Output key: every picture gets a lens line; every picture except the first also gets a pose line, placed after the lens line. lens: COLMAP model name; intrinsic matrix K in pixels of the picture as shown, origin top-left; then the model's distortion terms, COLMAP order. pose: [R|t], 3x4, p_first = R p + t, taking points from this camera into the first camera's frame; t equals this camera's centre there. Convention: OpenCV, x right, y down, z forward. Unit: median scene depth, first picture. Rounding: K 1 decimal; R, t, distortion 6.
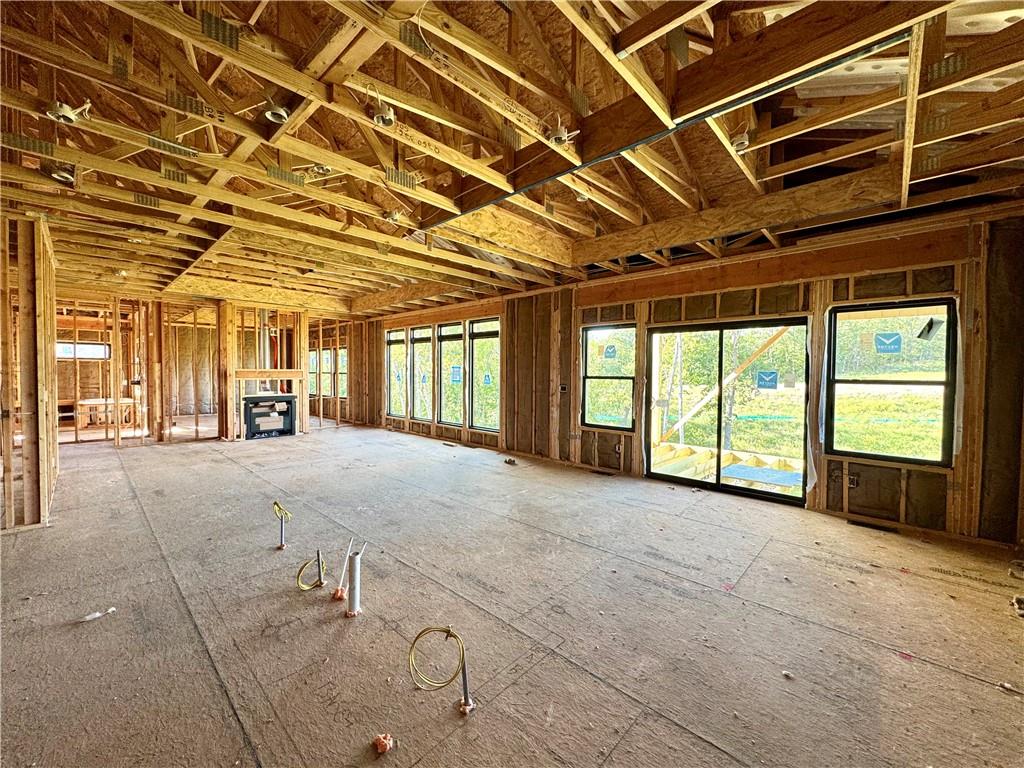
lens RADIAL K [[409.5, 0, 512.0], [0, 409.5, 384.0], [0, 0, 1]] dist [-0.000668, -0.000045]
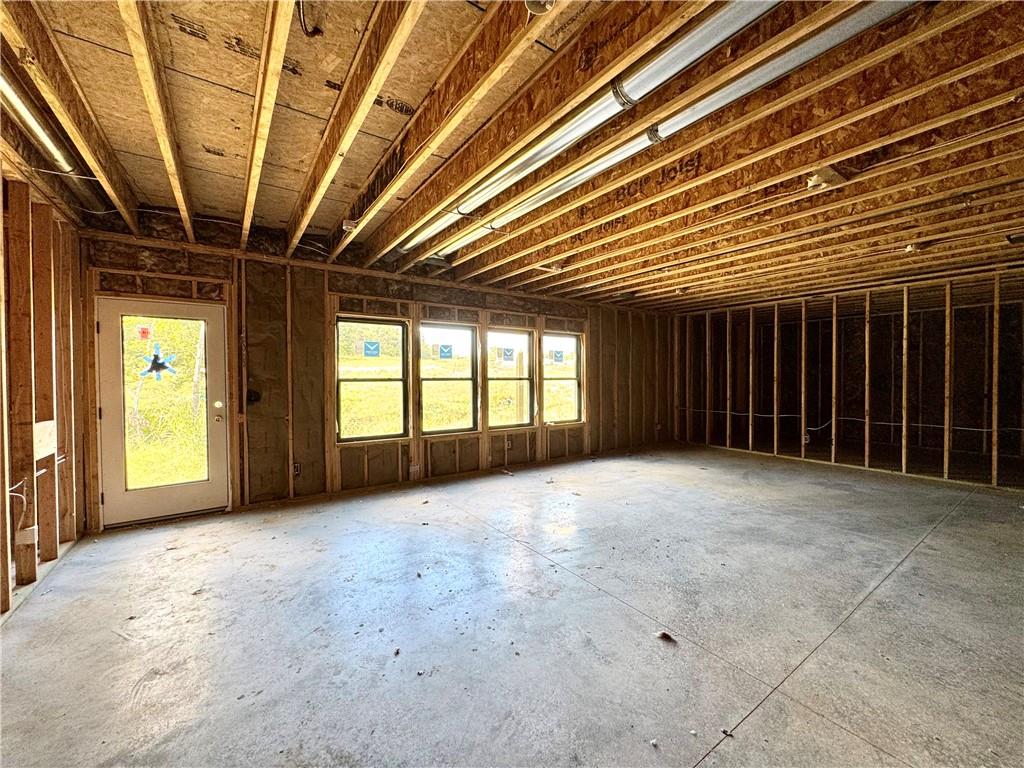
lens RADIAL K [[409.5, 0, 512.0], [0, 409.5, 384.0], [0, 0, 1]] dist [-0.000668, -0.000045]
pose [[0.214795, -0.030113, 0.976195, -0.533065], [0.033544, 0.999162, 0.023441, -0.017412], [-0.976083, 0.027710, 0.215625, 0.535577]]
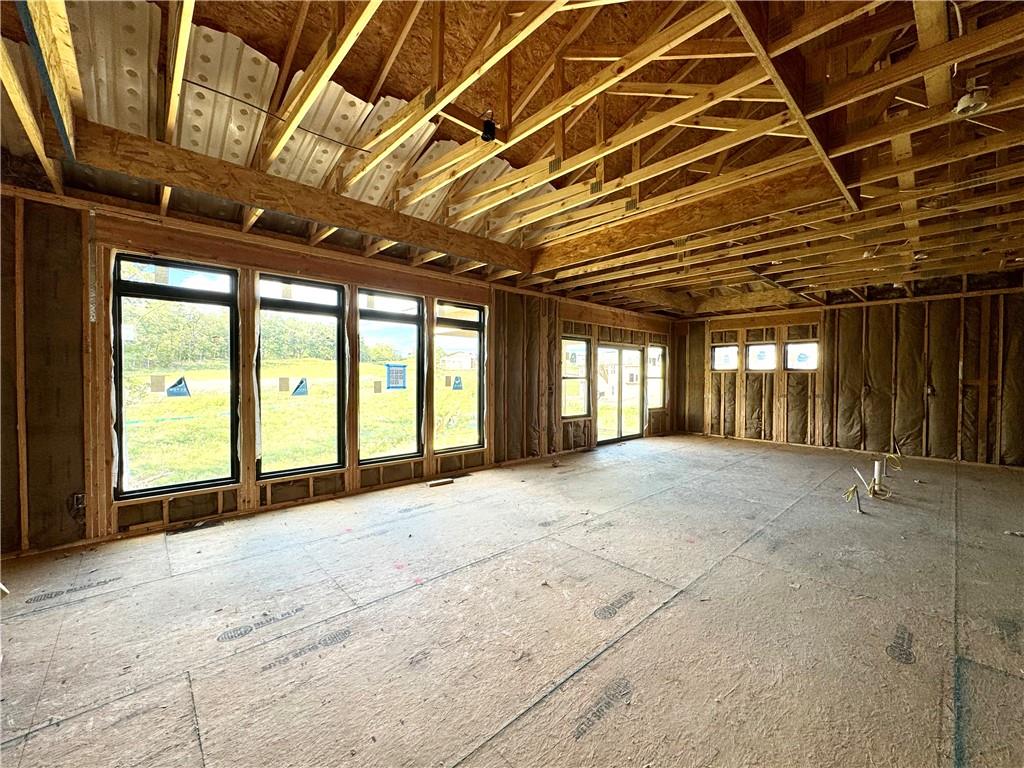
lens RADIAL K [[409.5, 0, 512.0], [0, 409.5, 384.0], [0, 0, 1]] dist [-0.000668, -0.000045]
pose [[0.079955, -0.026573, 0.996444, -1.046741], [0.027778, 0.999316, 0.024421, -0.031887], [-0.996411, 0.025726, 0.080638, 1.085169]]
